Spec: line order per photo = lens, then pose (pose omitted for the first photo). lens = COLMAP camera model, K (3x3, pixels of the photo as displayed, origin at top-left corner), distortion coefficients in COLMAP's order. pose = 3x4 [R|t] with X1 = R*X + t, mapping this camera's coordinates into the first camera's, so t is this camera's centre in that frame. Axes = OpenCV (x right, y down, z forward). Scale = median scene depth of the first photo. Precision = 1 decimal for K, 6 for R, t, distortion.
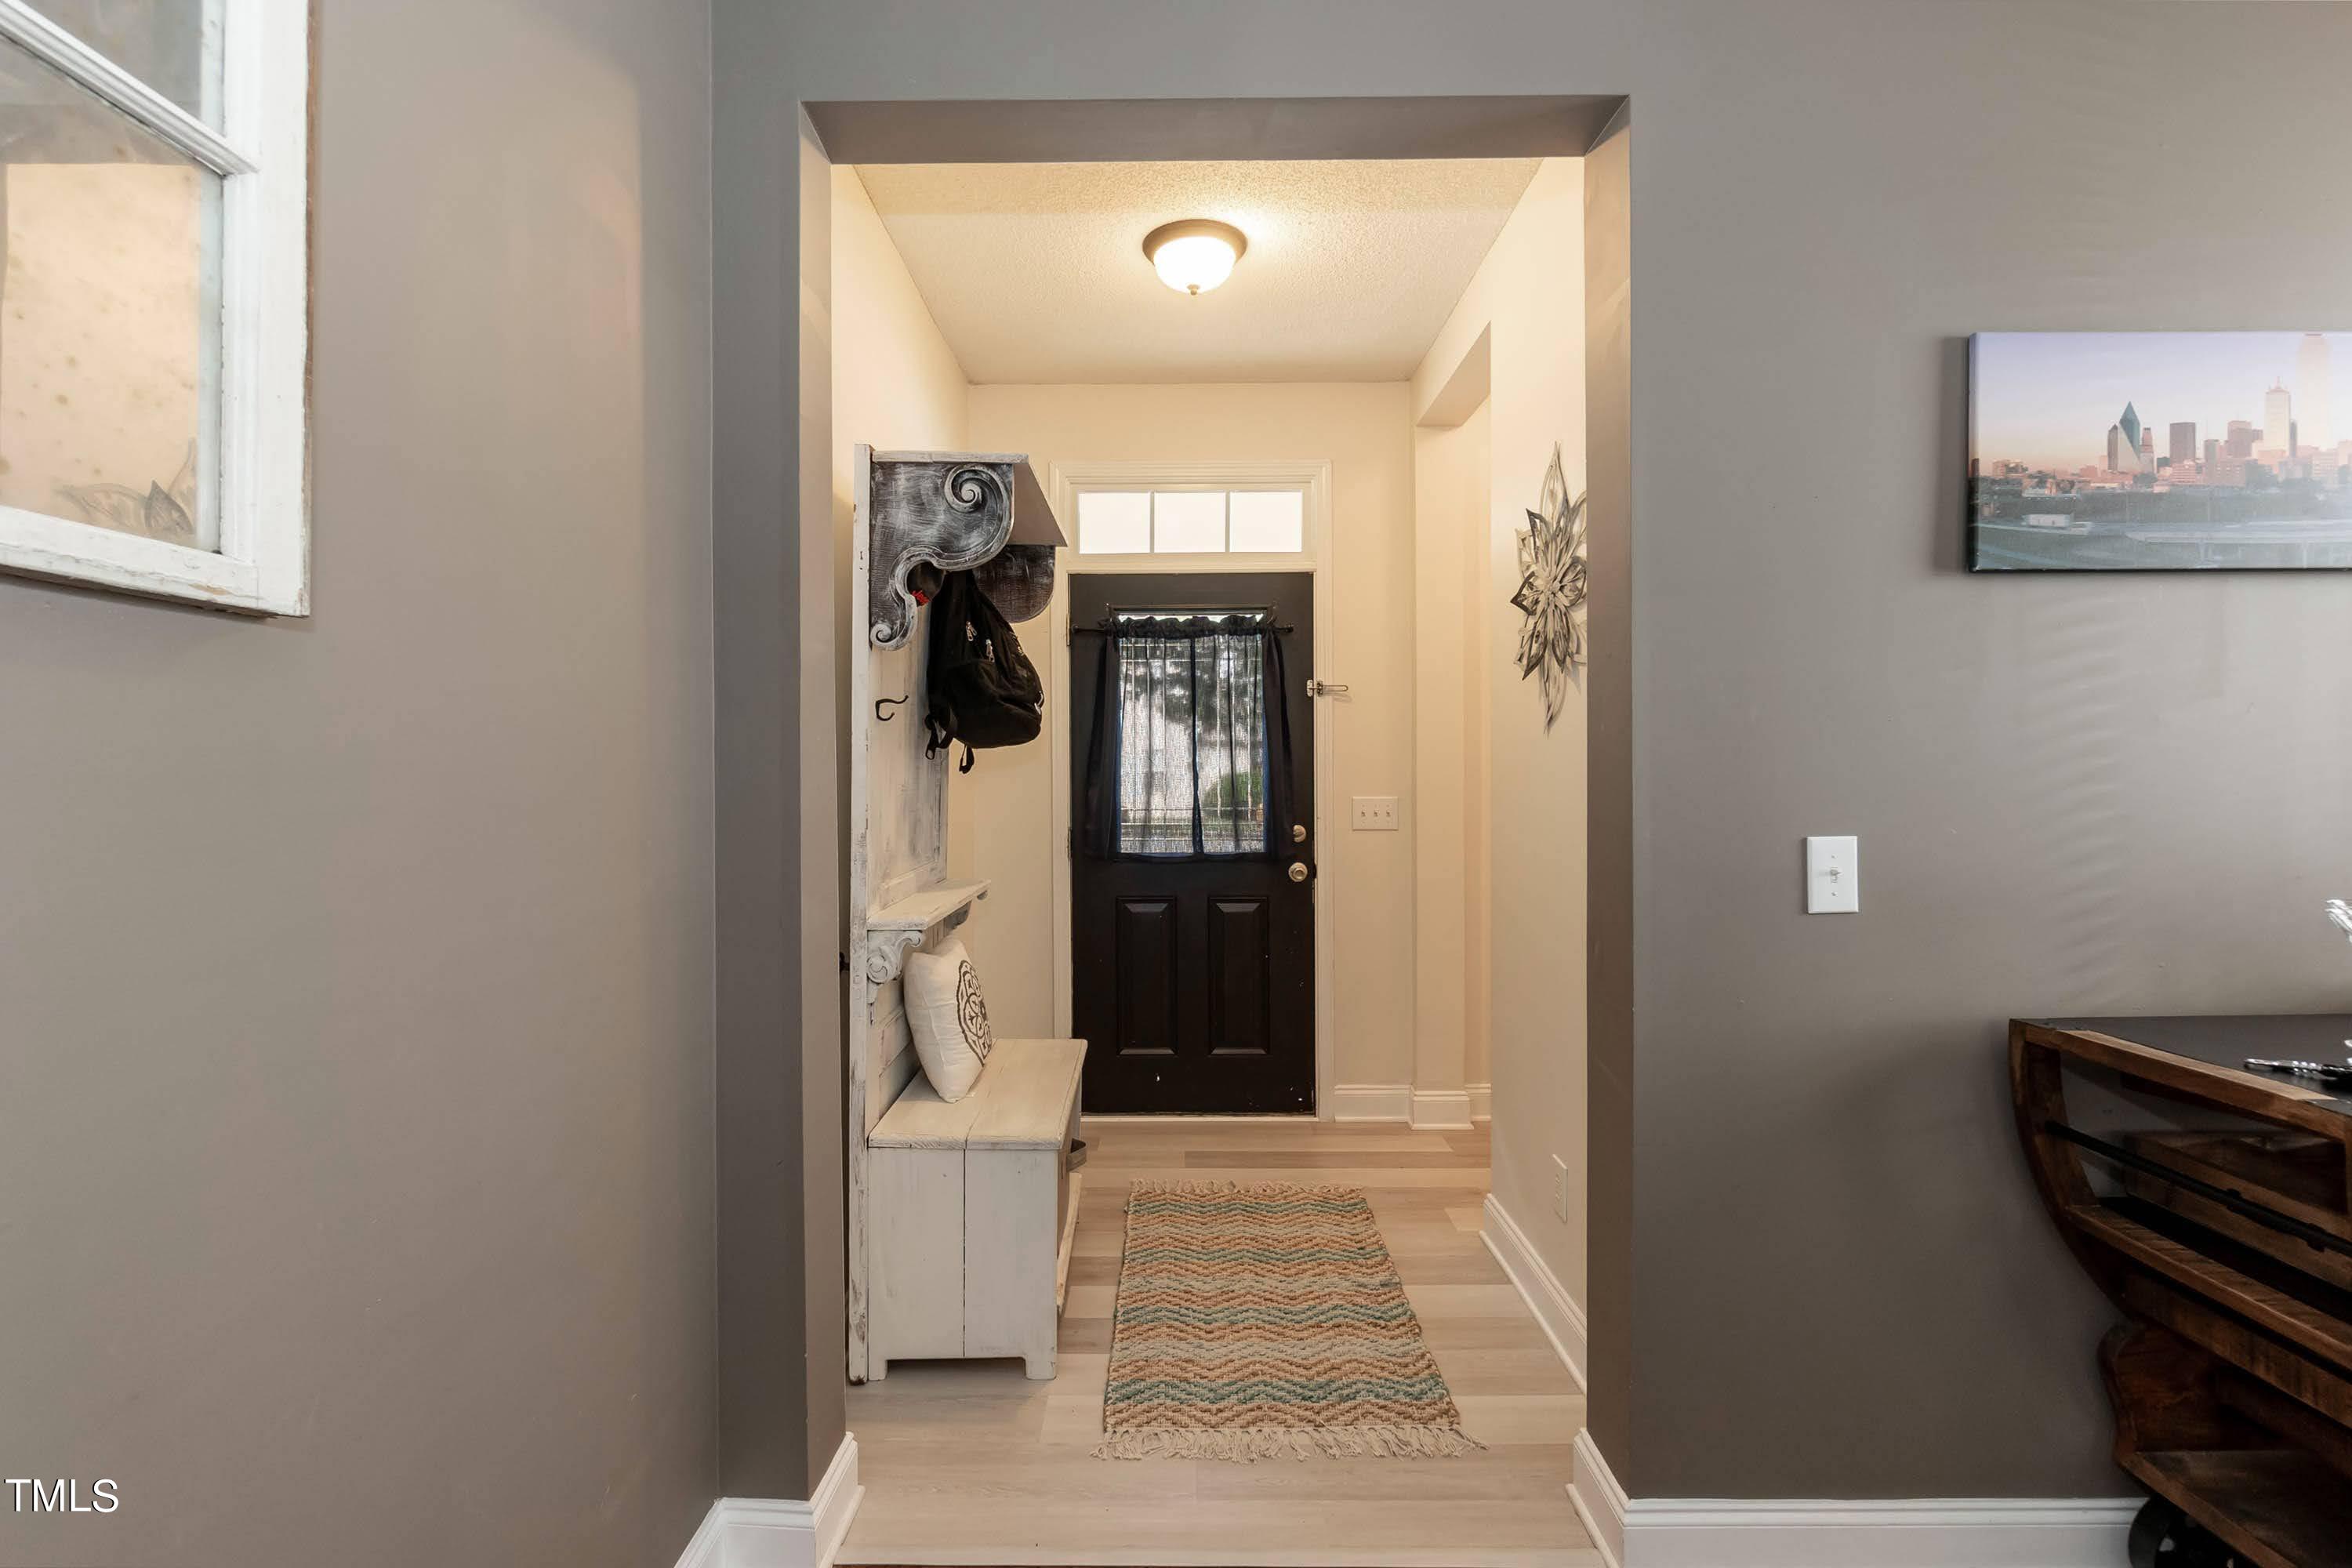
lens RADIAL K [[1017.7, 0, 1176.0], [0, 1017.7, 784.0], [0, 0, 1]] dist [0.012793, -0.000081]
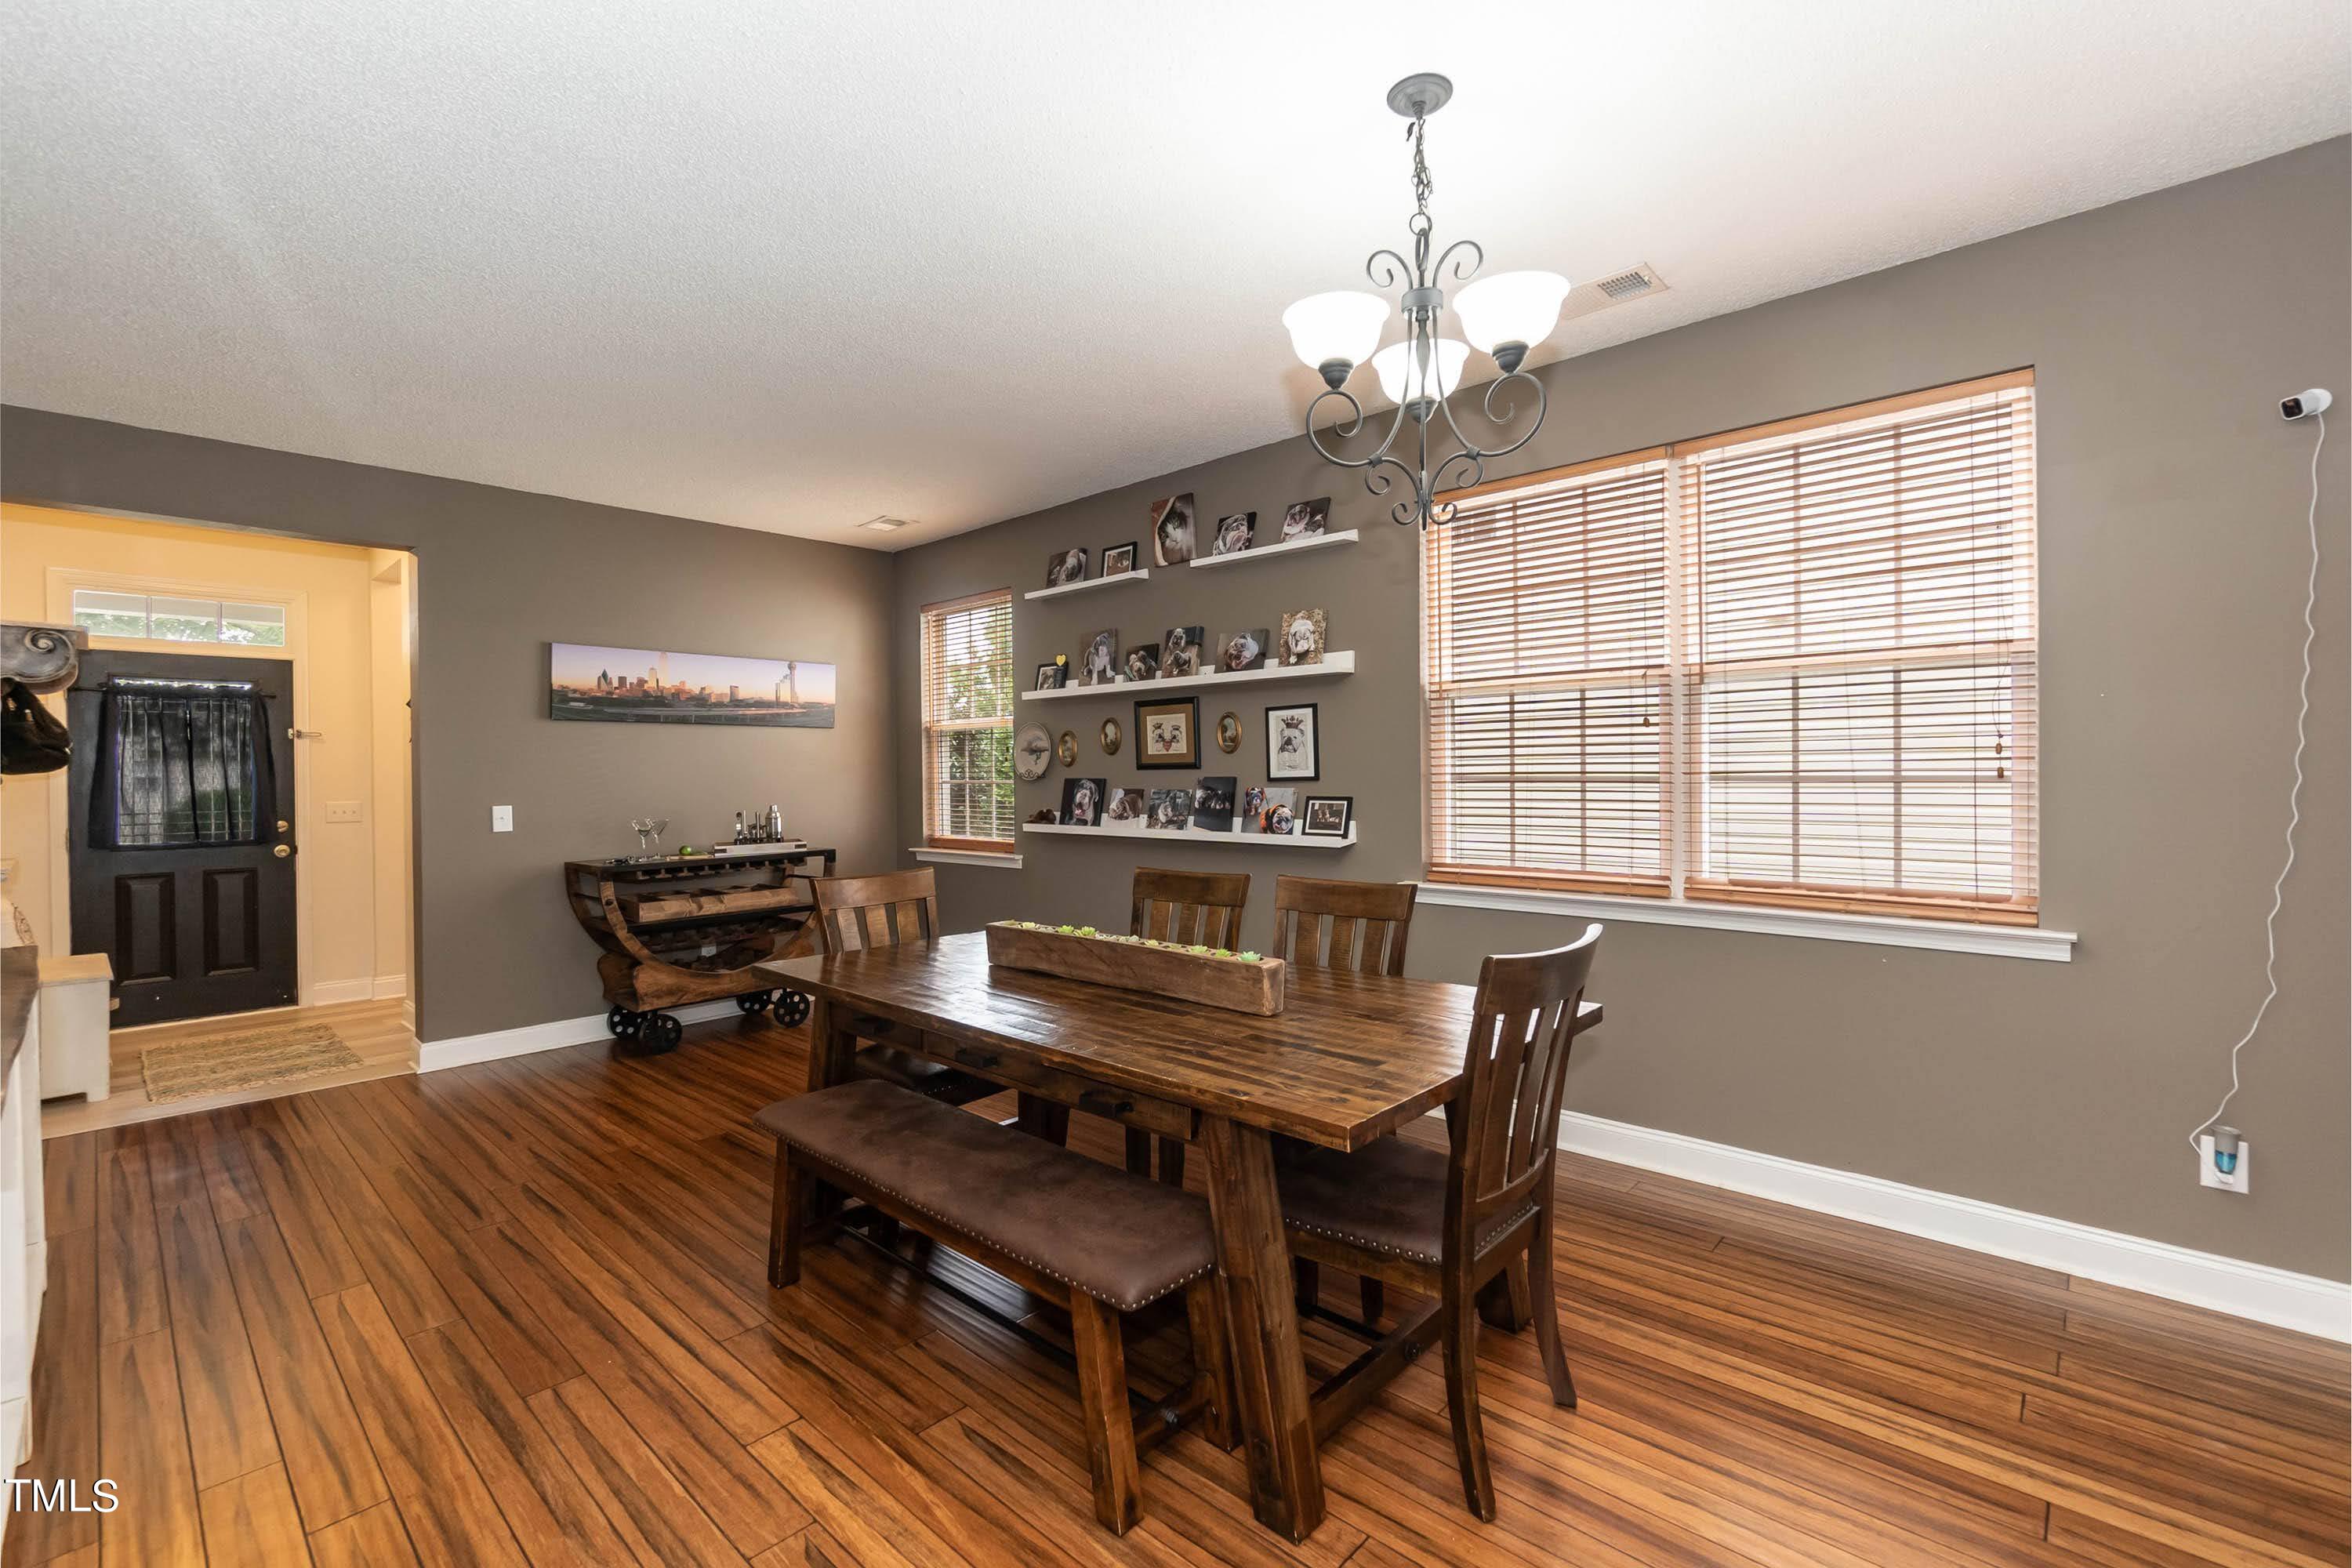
lens RADIAL K [[1023.5, 0, 1161.5], [0, 1023.5, 771.2], [0, 0, 1]] dist [-0.001843, -0.000541]
pose [[0.691351, -0.002708, 0.722514, -0.089450], [0.018478, 0.999732, -0.013934, 0.012522], [-0.722283, 0.022984, 0.691215, -1.202934]]
